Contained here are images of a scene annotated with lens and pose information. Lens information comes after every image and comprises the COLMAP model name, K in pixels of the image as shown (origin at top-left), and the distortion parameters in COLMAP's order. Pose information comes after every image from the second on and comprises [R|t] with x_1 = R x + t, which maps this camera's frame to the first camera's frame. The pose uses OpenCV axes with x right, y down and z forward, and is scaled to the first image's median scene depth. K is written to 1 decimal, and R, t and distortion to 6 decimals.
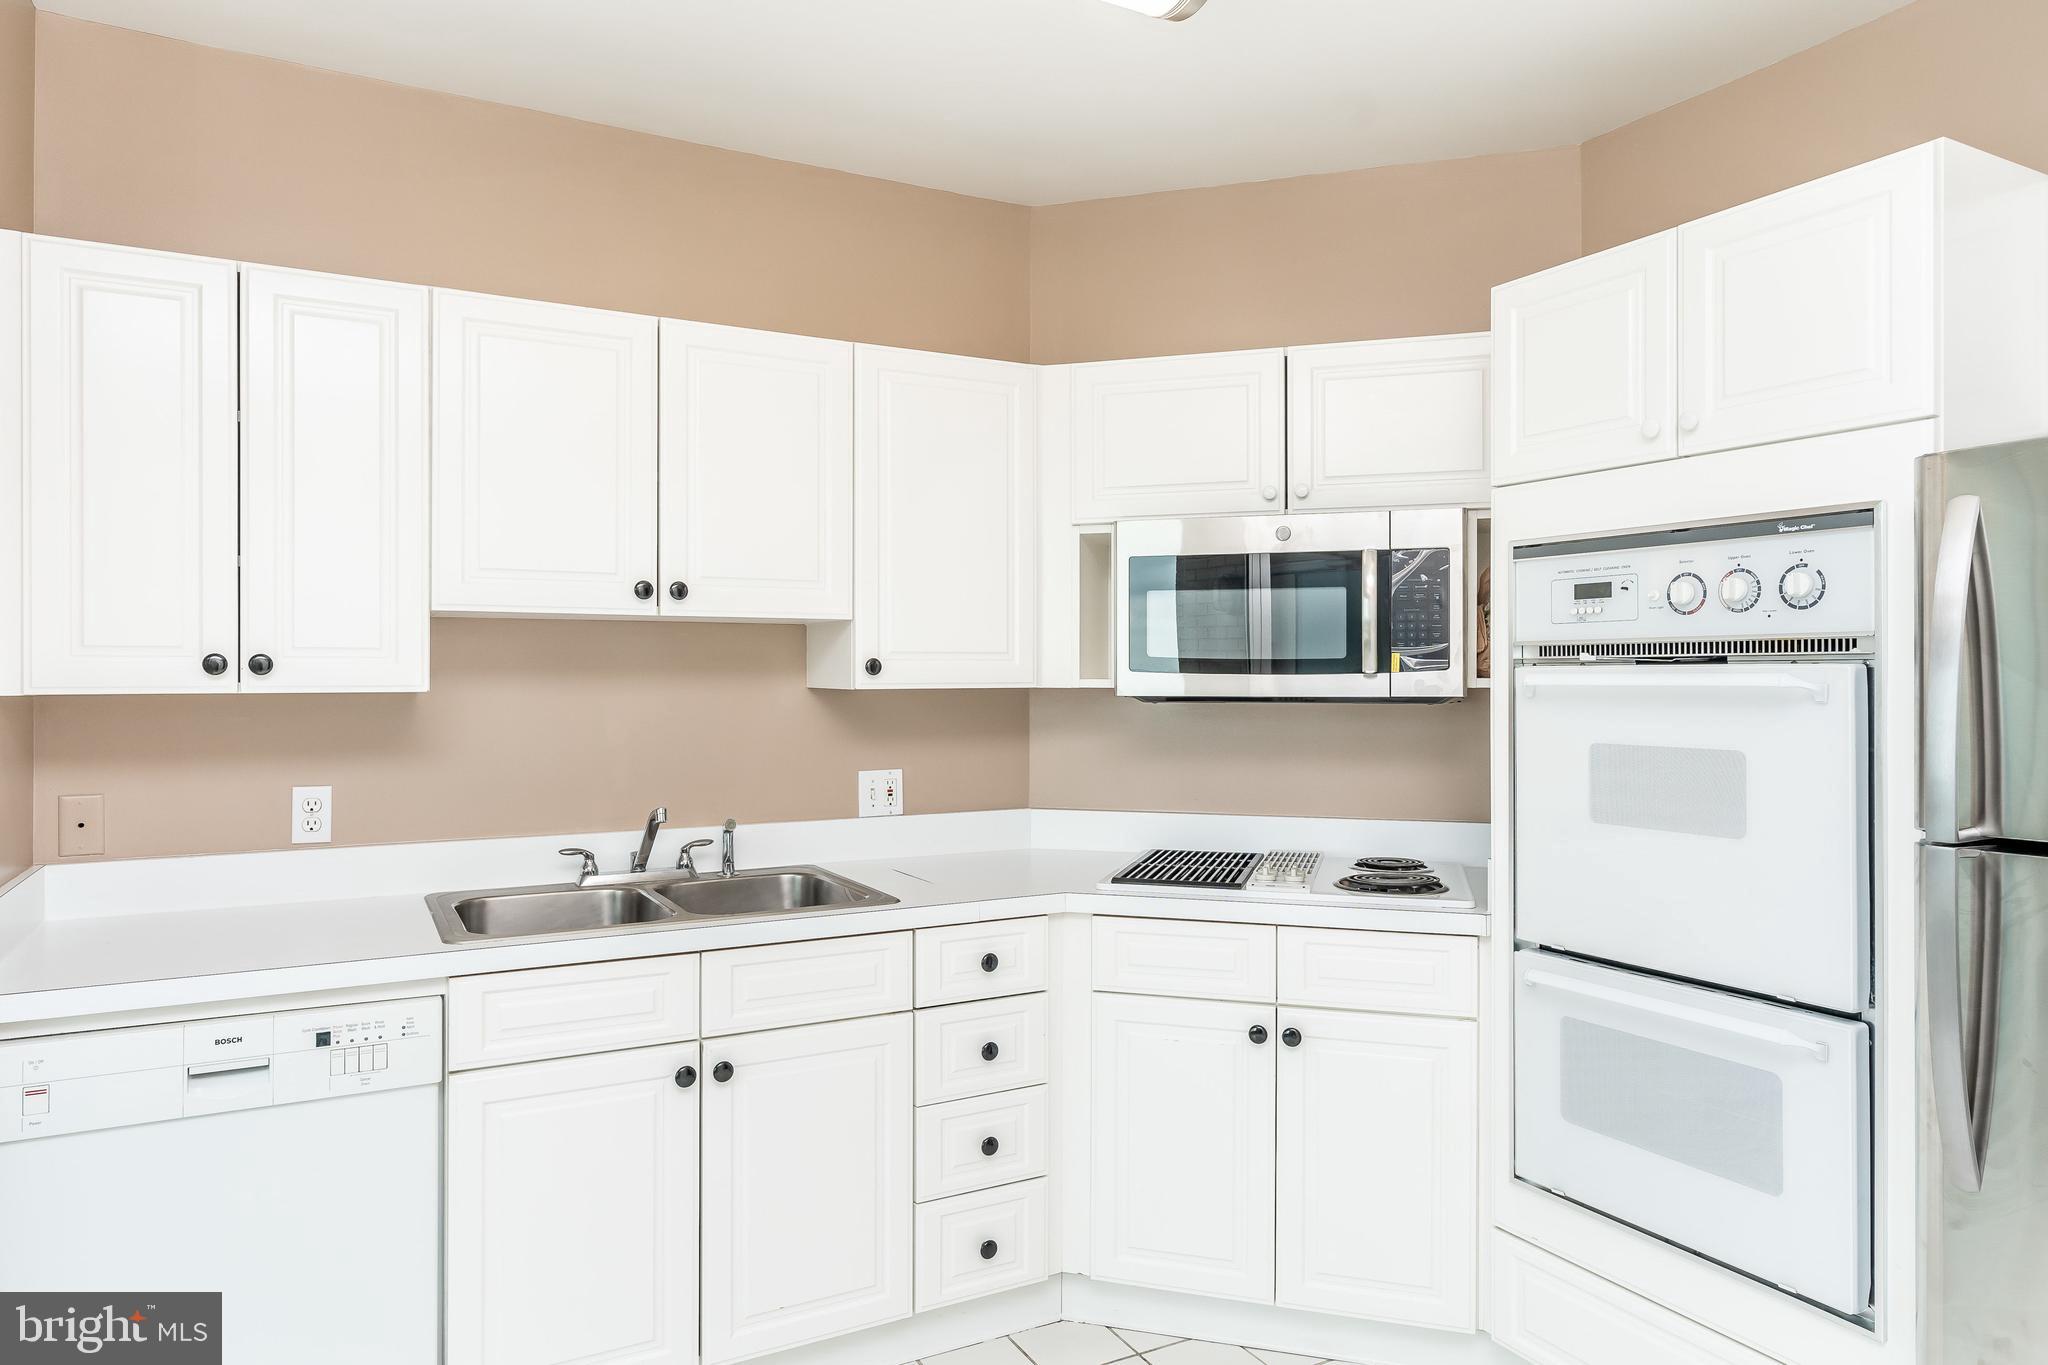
lens RADIAL K [[1298.1, 0, 1058.9], [0, 1298.1, 675.3], [0, 0, 1]] dist [0.005078, -0.003094]
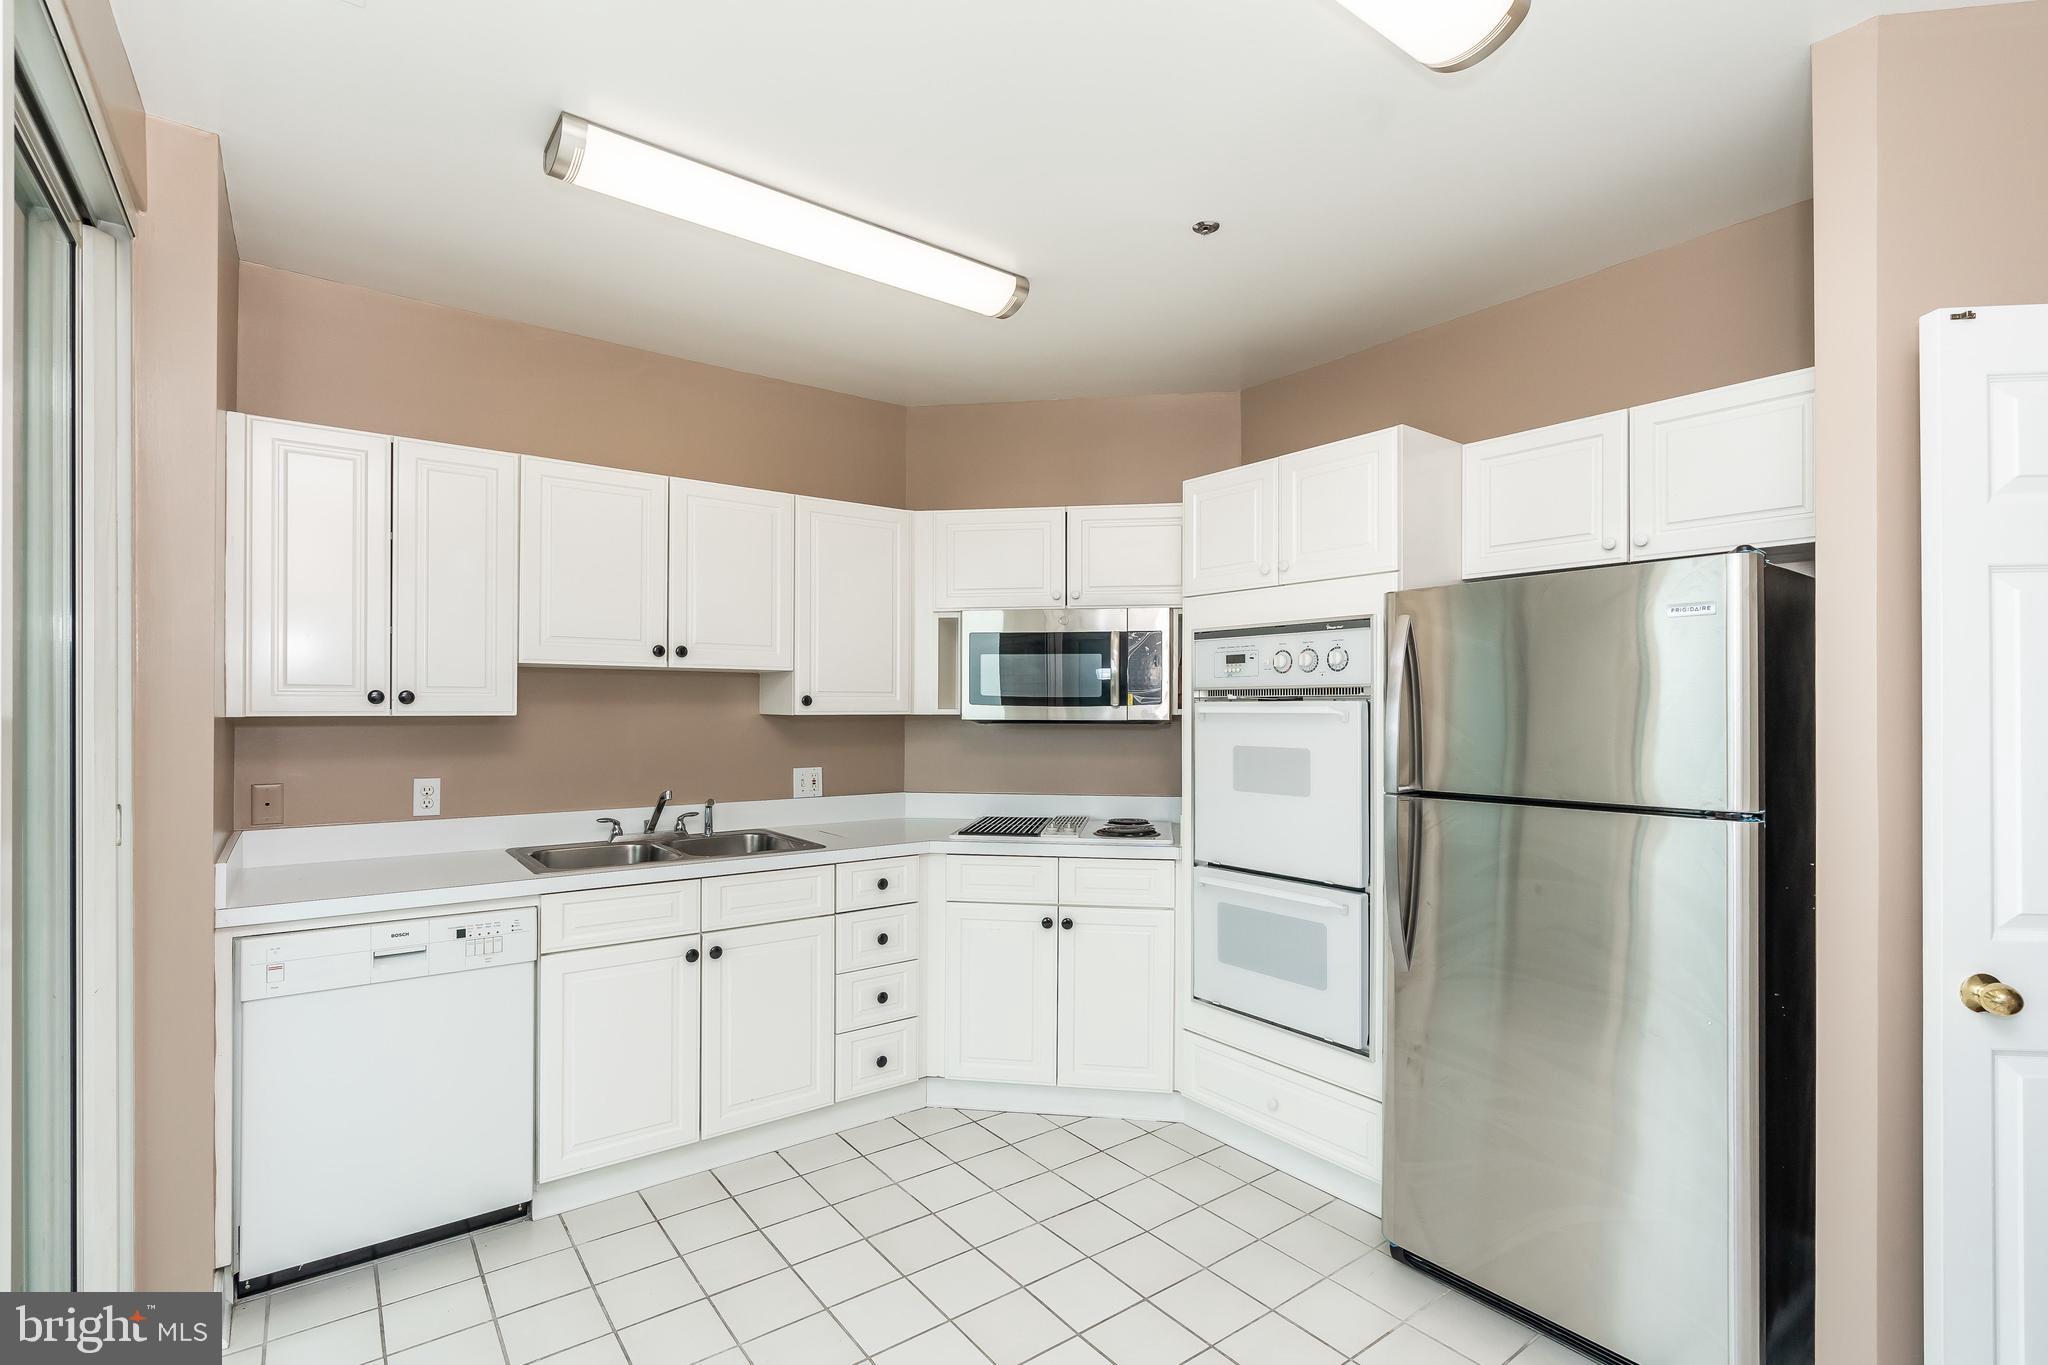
lens RADIAL K [[940.7, 0, 1061.5], [0, 940.7, 704.1], [0, 0, 1]] dist [-0.008500, 0.003887]
pose [[0.987918, 0.003785, 0.154933, -0.016693], [-0.003073, 0.999984, -0.004838, 0.002579], [-0.154949, 0.004303, 0.987913, -0.201519]]
